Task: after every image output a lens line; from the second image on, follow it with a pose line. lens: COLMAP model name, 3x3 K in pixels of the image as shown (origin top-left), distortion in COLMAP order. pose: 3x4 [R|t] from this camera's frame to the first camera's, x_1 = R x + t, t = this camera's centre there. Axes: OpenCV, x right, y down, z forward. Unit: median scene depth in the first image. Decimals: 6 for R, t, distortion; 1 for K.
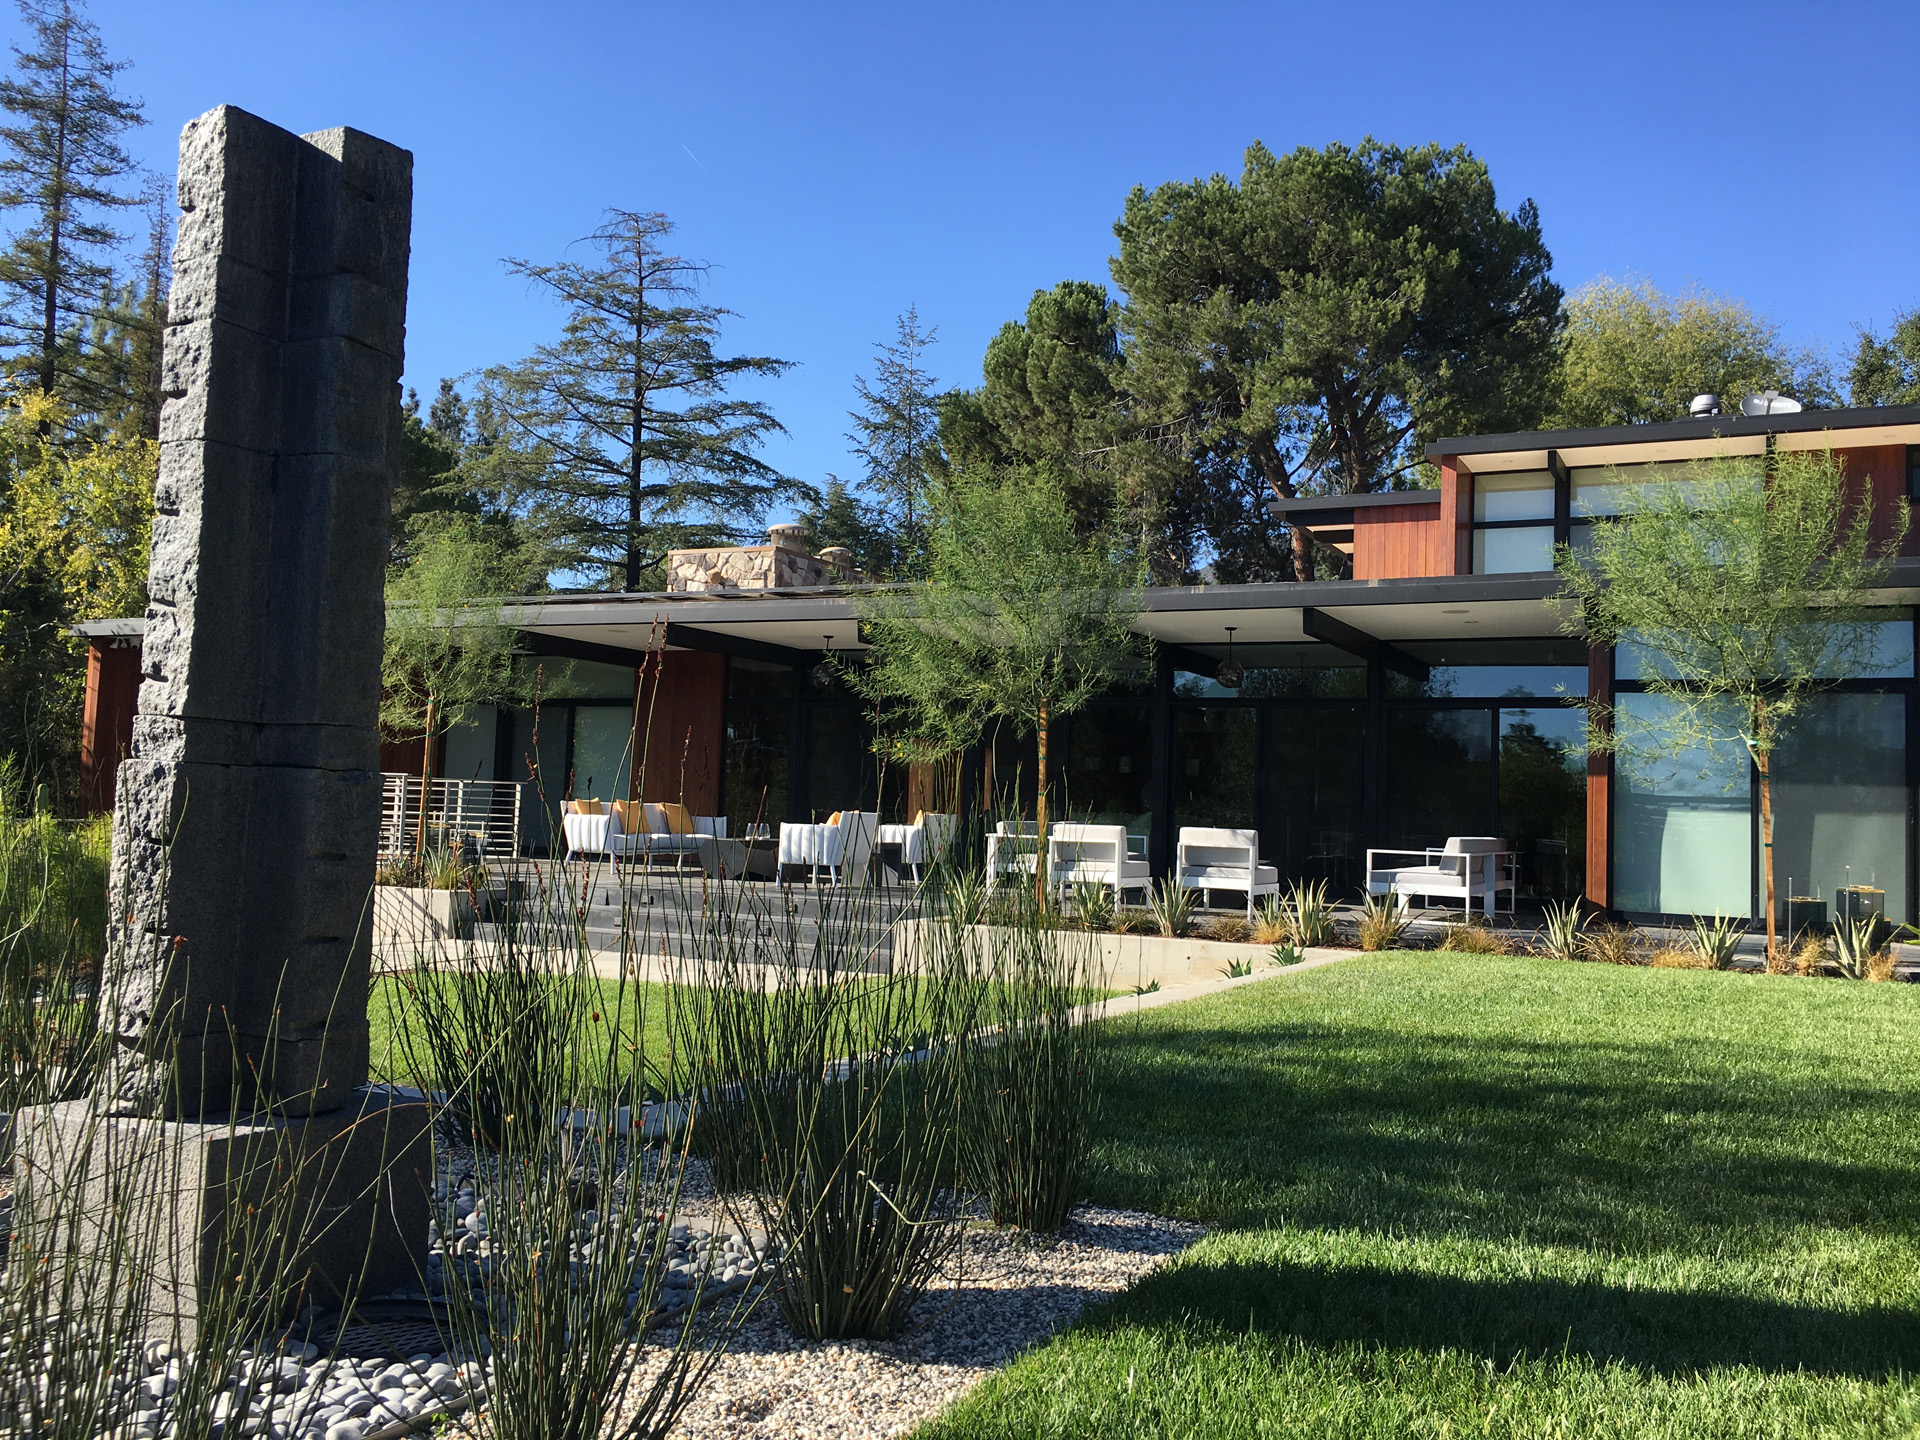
lens RADIAL K [[1601.3, 0, 960.0], [0, 1601.3, 720.0], [0, 0, 1]] dist [0.073320, -0.102775]
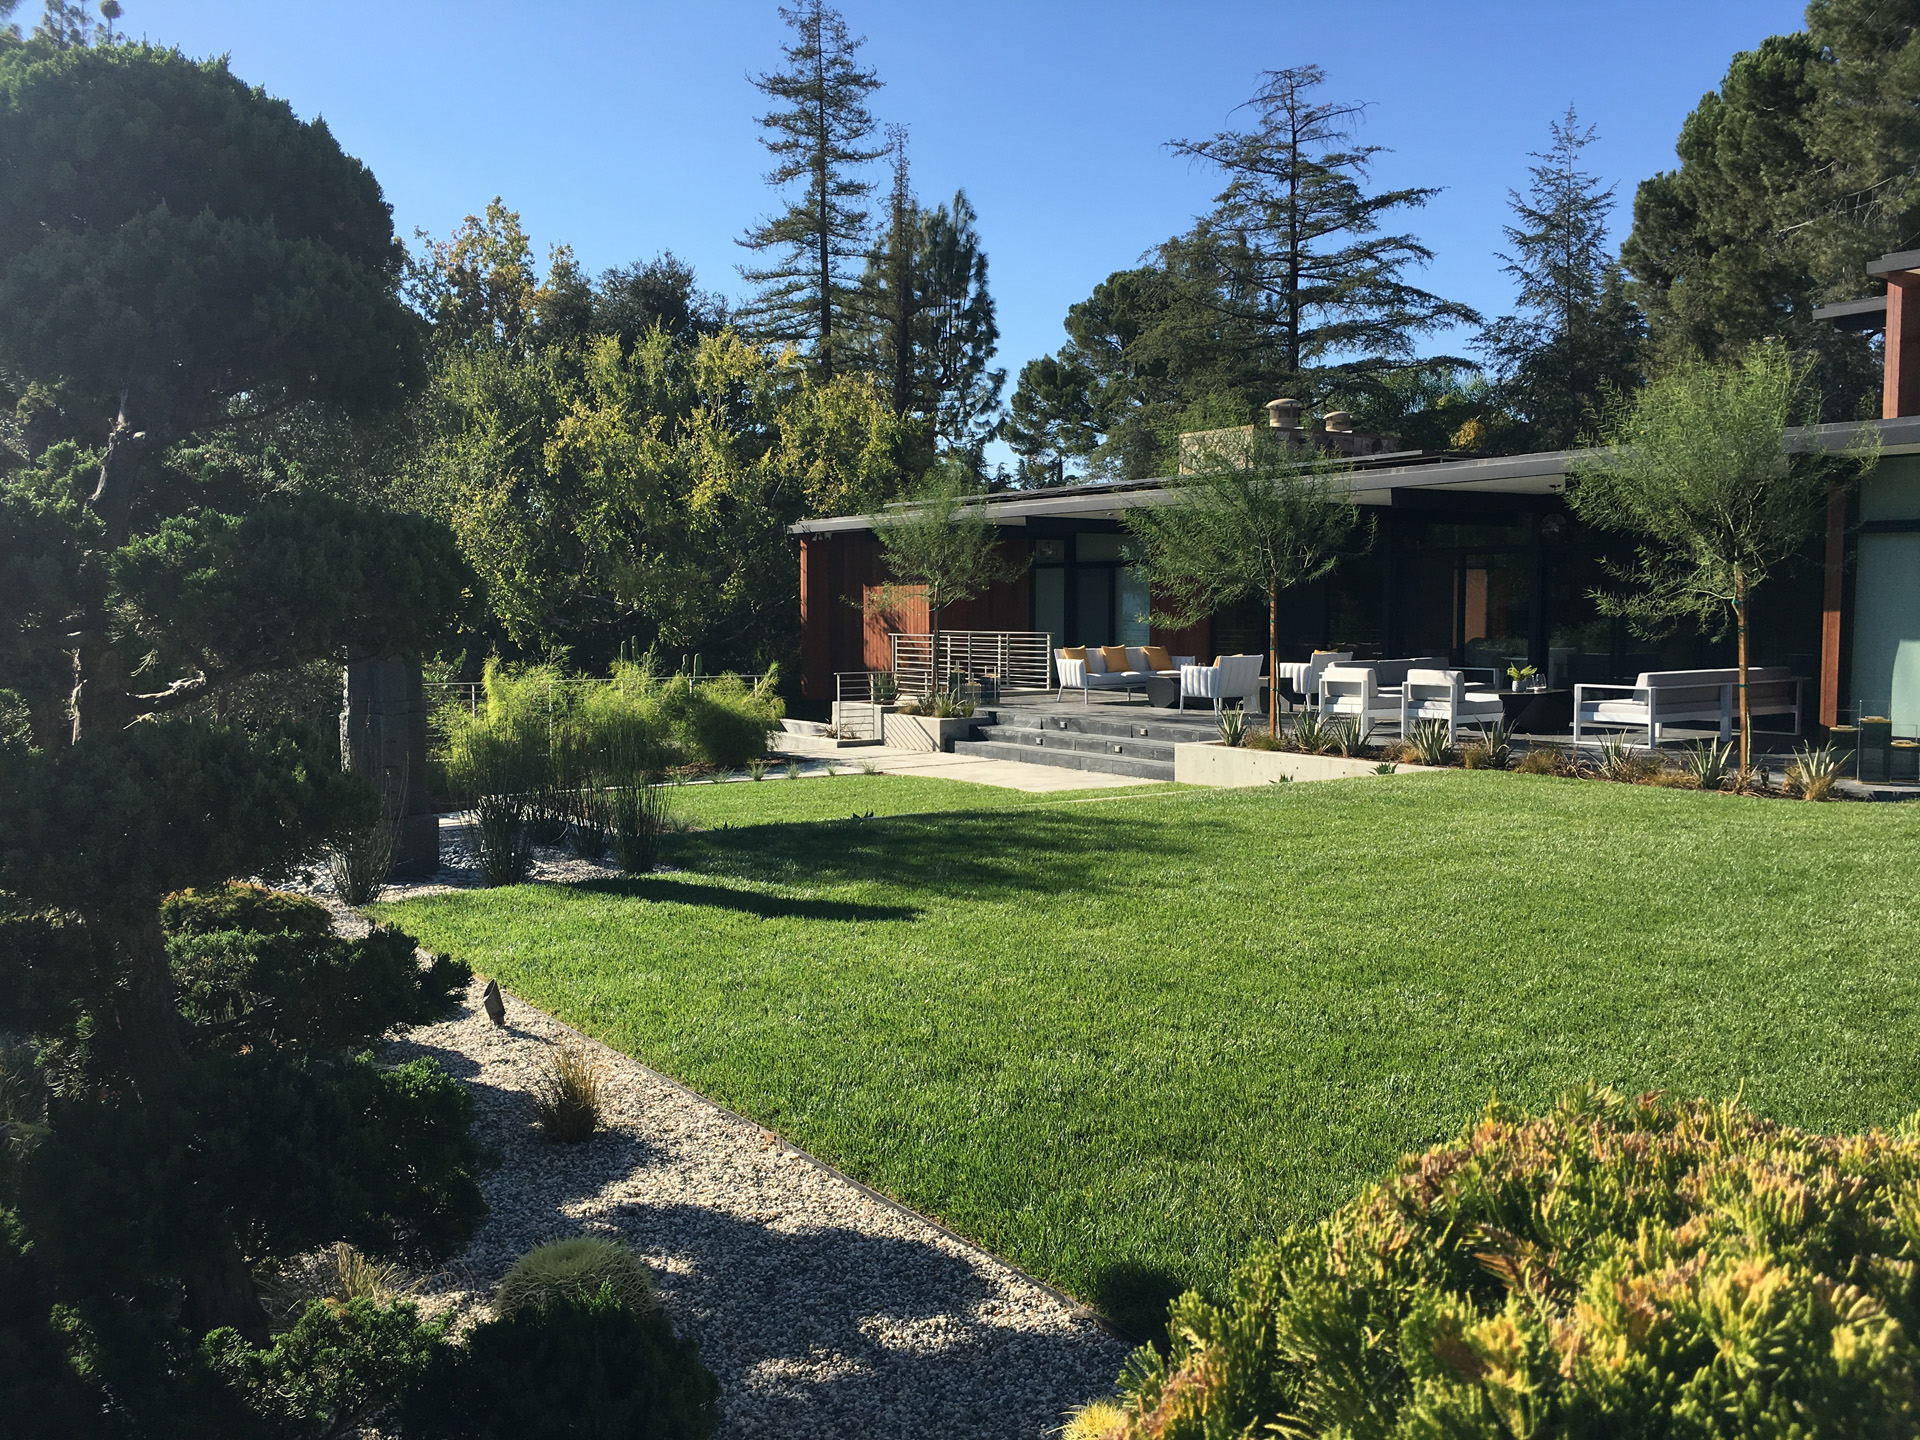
lens RADIAL K [[1601.3, 0, 960.0], [0, 1601.3, 720.0], [0, 0, 1]] dist [0.073320, -0.102775]
pose [[0.870377, -0.001560, -0.492383, 0.144818], [0.060484, 0.992760, 0.103772, -0.014323], [0.488656, -0.120102, 0.864171, -0.081216]]
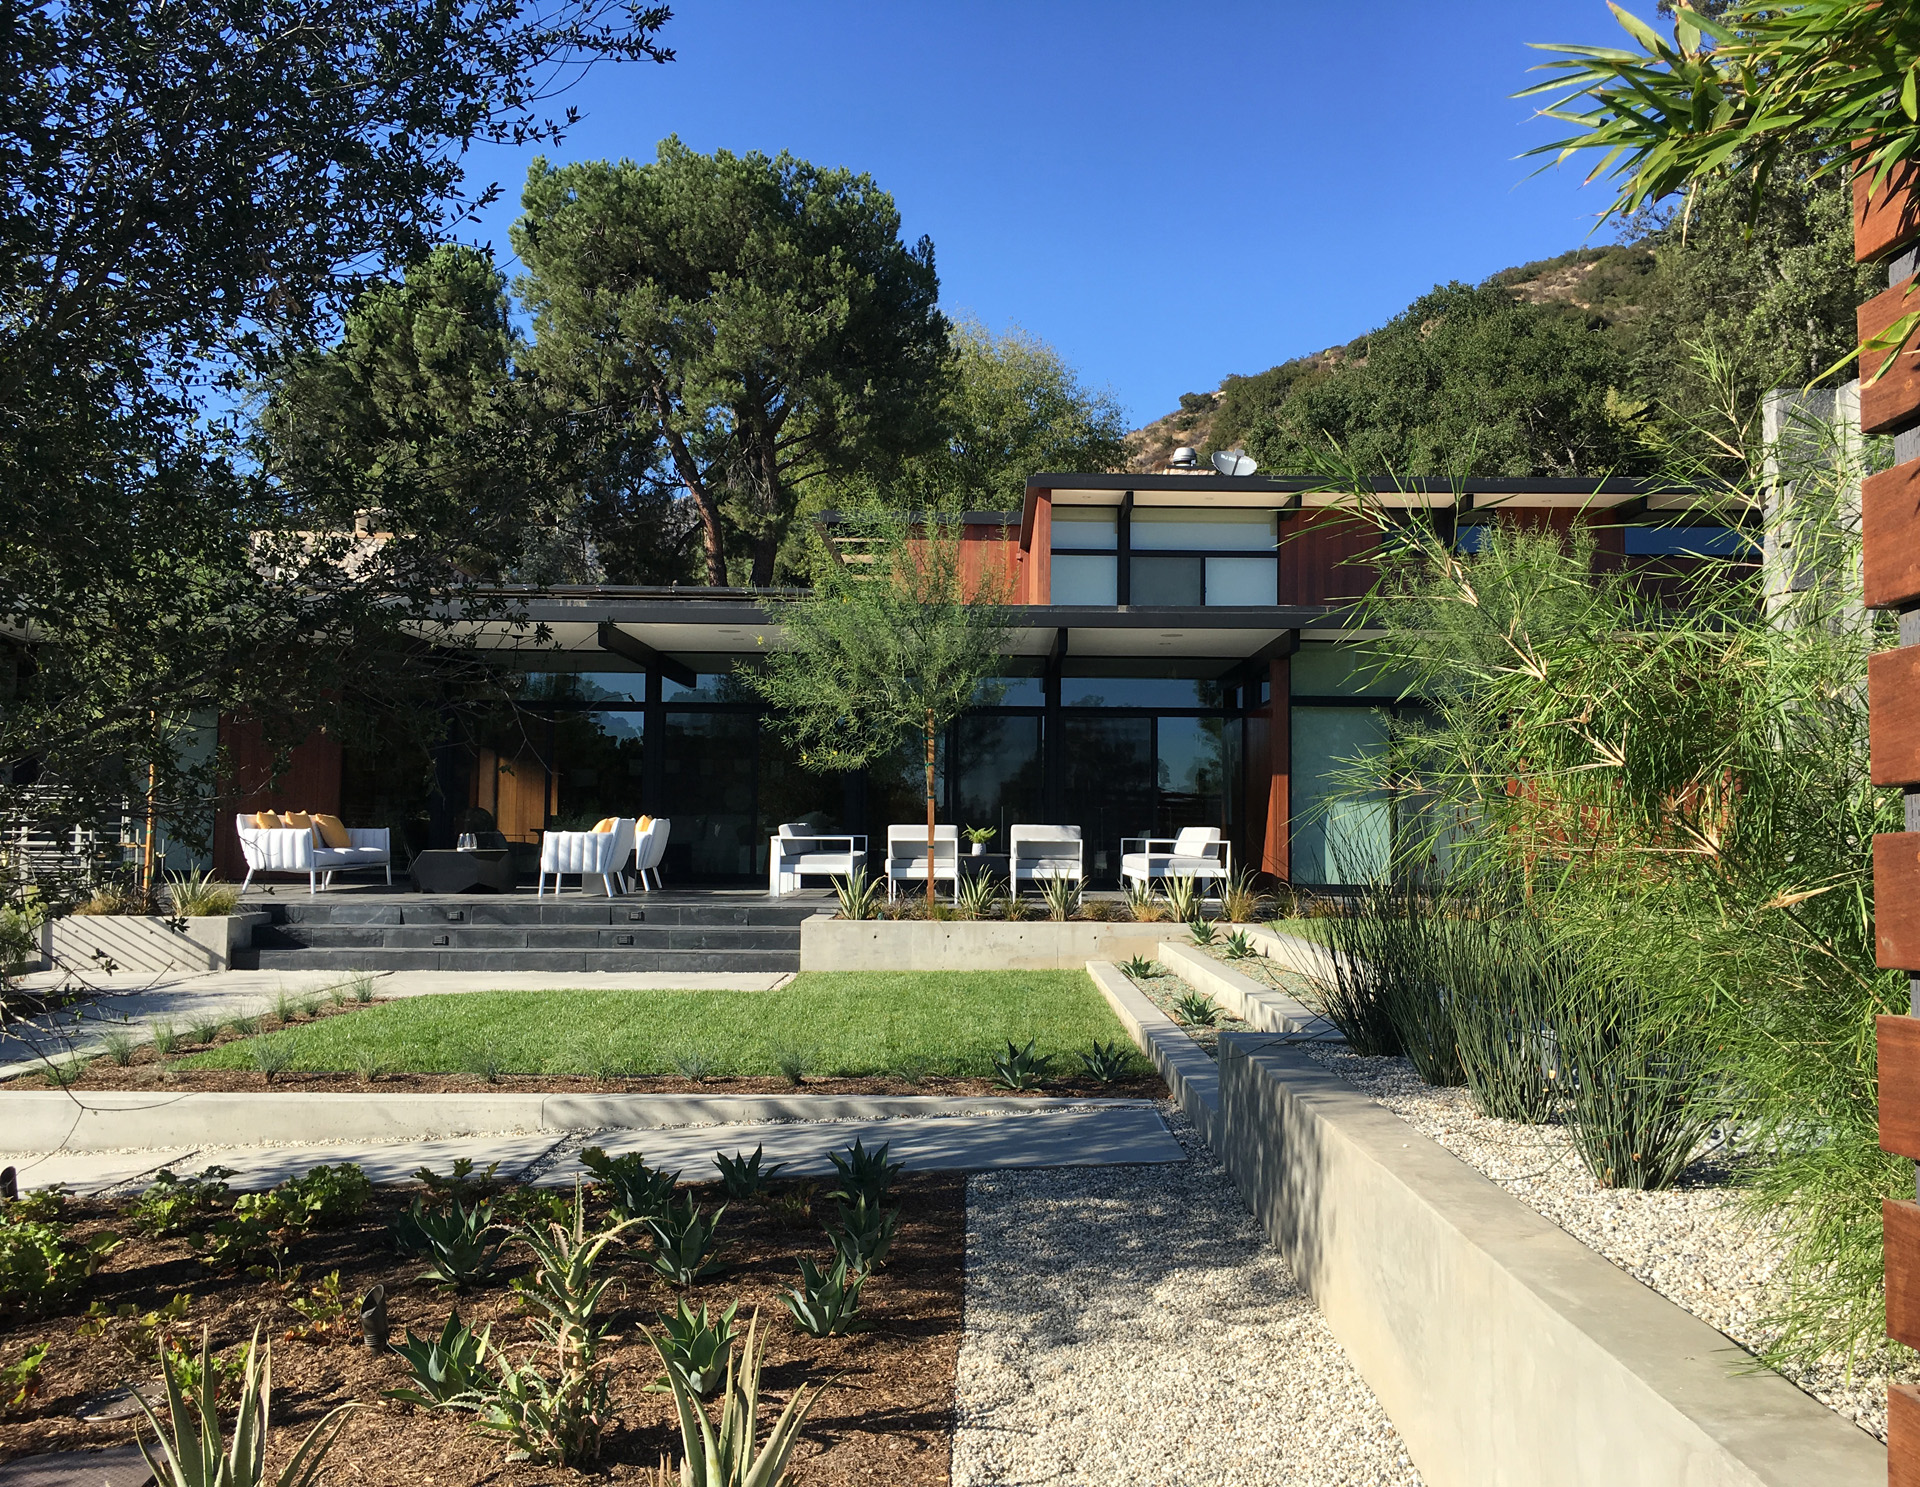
lens RADIAL K [[1664.9, 0, 960.0], [0, 1664.9, 743.5], [0, 0, 1]] dist [0.058505, -0.002804]
pose [[0.891656, -0.001409, 0.452712, -0.135182], [-0.006404, 0.999856, 0.015725, -0.002437], [-0.452669, -0.016920, 0.891518, -0.003727]]
